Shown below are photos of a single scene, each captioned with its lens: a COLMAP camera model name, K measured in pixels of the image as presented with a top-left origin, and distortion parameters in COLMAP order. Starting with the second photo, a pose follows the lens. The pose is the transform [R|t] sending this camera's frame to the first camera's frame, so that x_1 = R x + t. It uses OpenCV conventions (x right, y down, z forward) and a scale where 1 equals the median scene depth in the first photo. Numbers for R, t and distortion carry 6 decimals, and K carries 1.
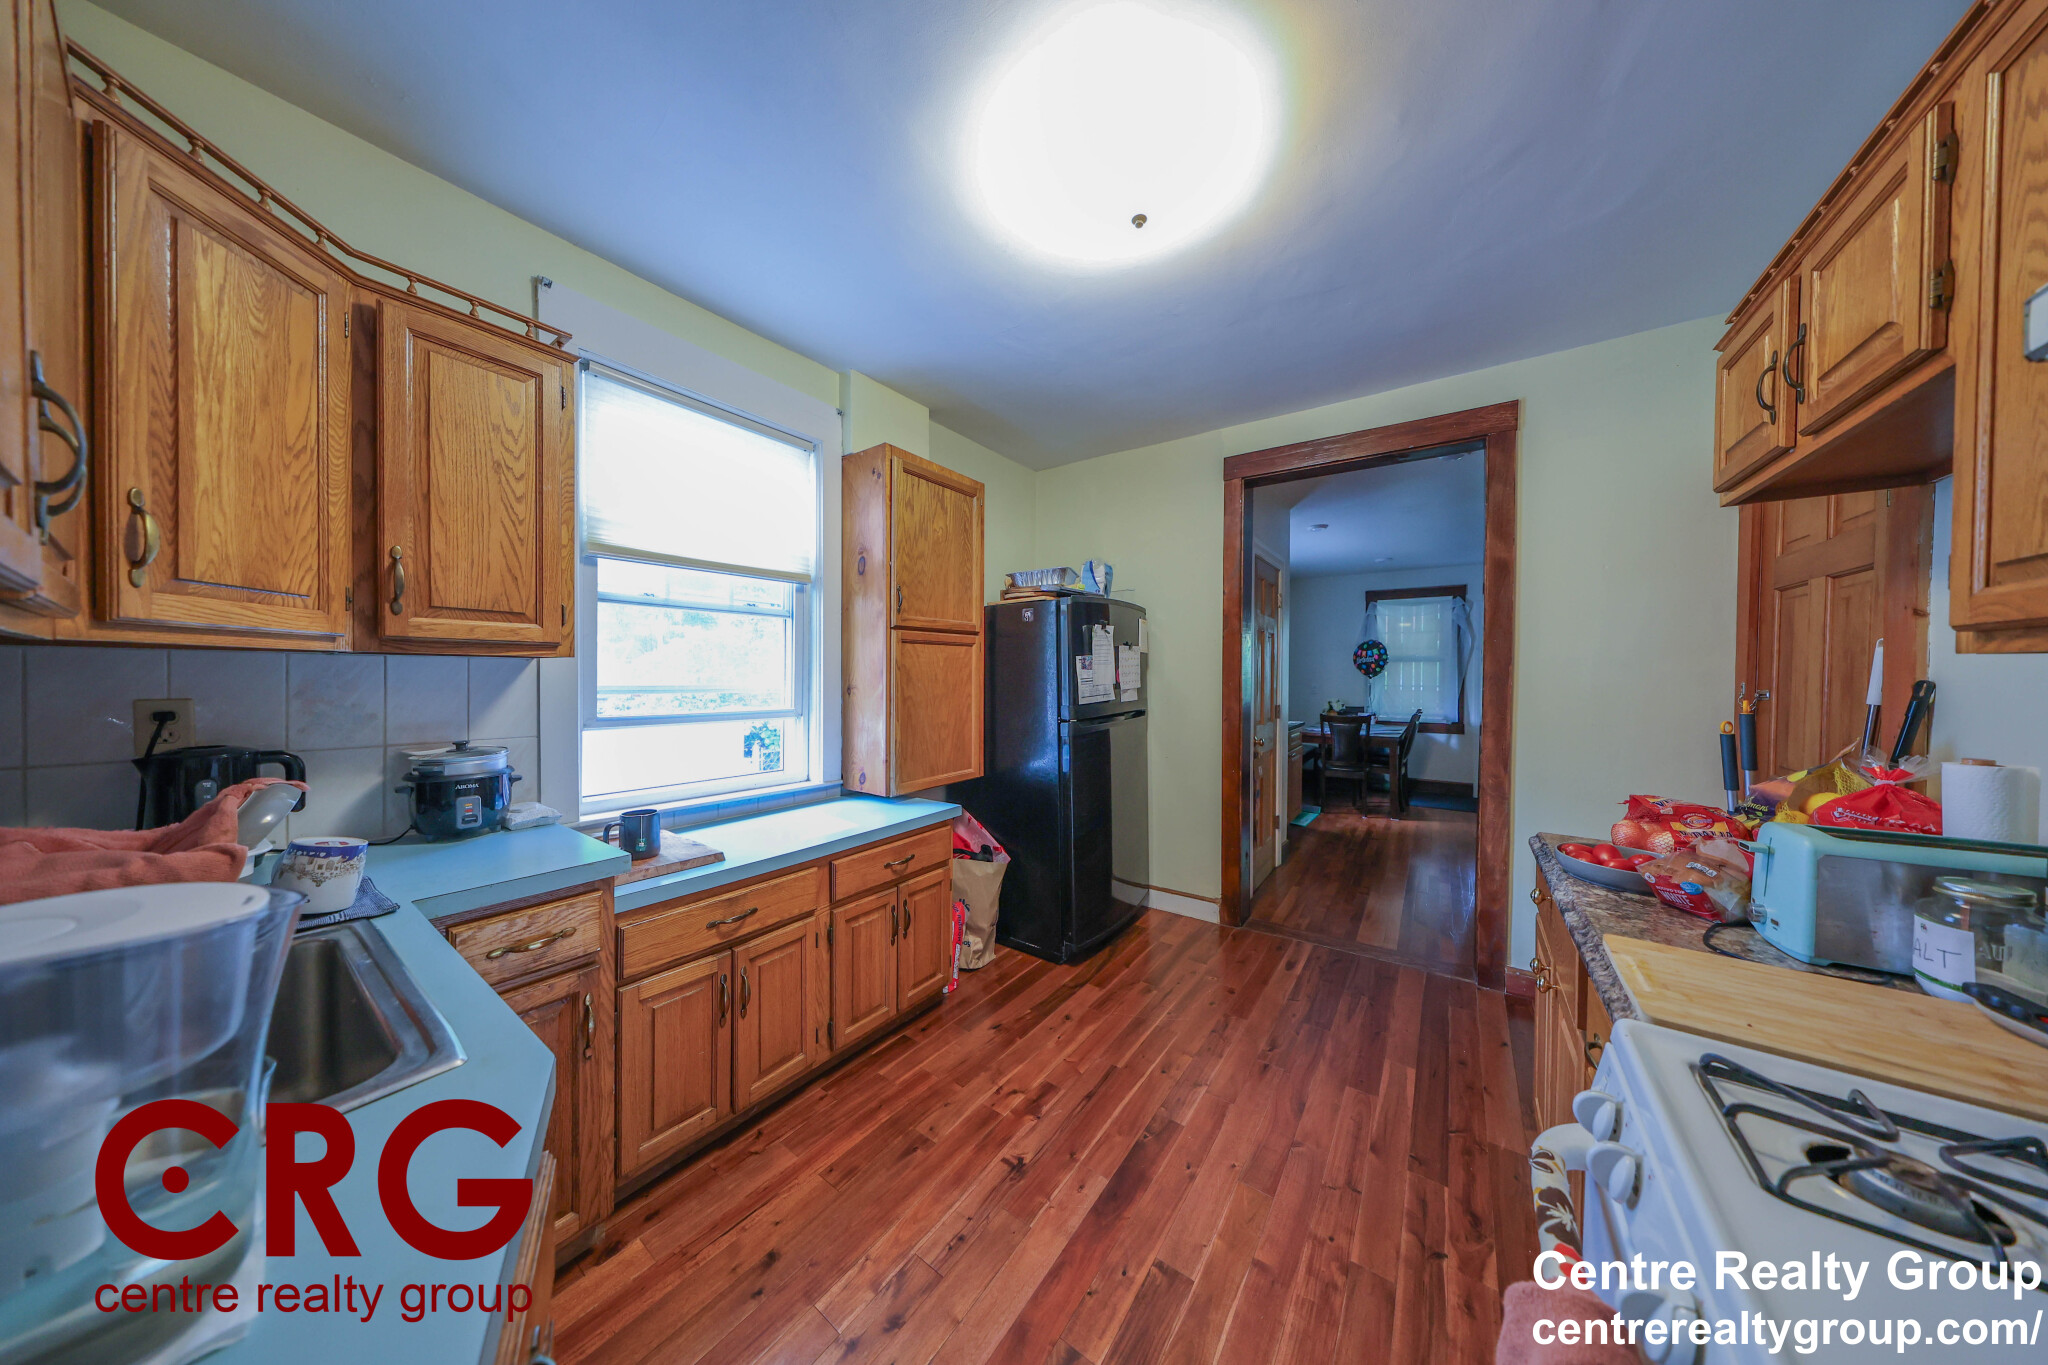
lens RADIAL K [[590.3, 0, 1028.2], [0, 590.3, 679.6], [0, 0, 1]] dist [0.001130, 0.000068]
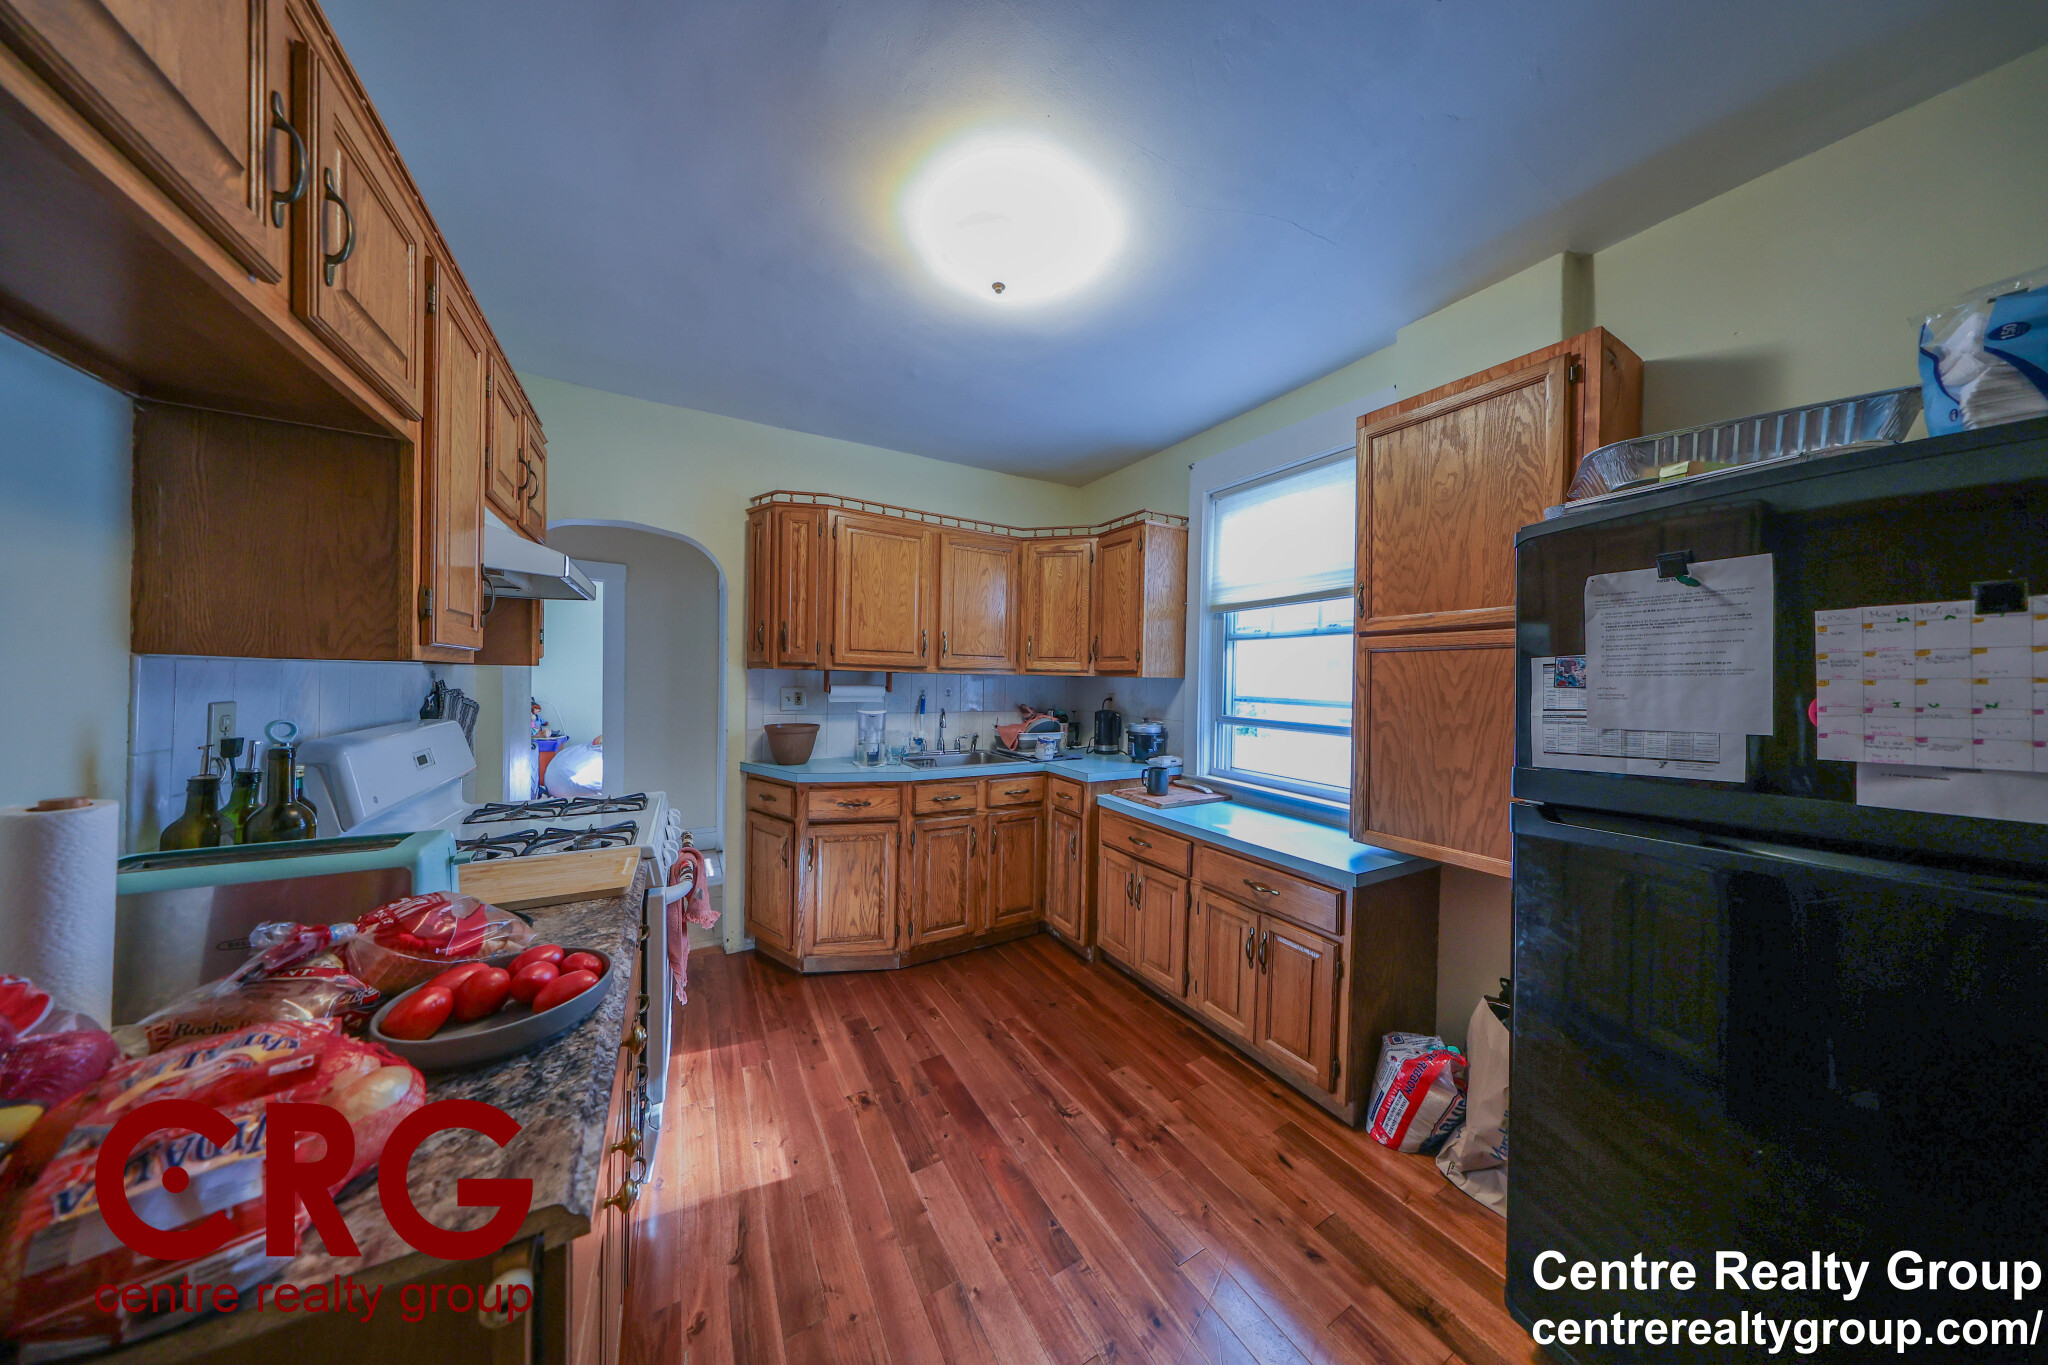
lens RADIAL K [[590.3, 0, 1023.5], [0, 590.3, 680.0], [0, 0, 1]] dist [0.001130, 0.000068]
pose [[-0.412776, -0.006491, -0.910809, 1.255202], [-0.027565, 0.999606, 0.005369, -0.032616], [0.910415, 0.027323, -0.412793, 1.612522]]
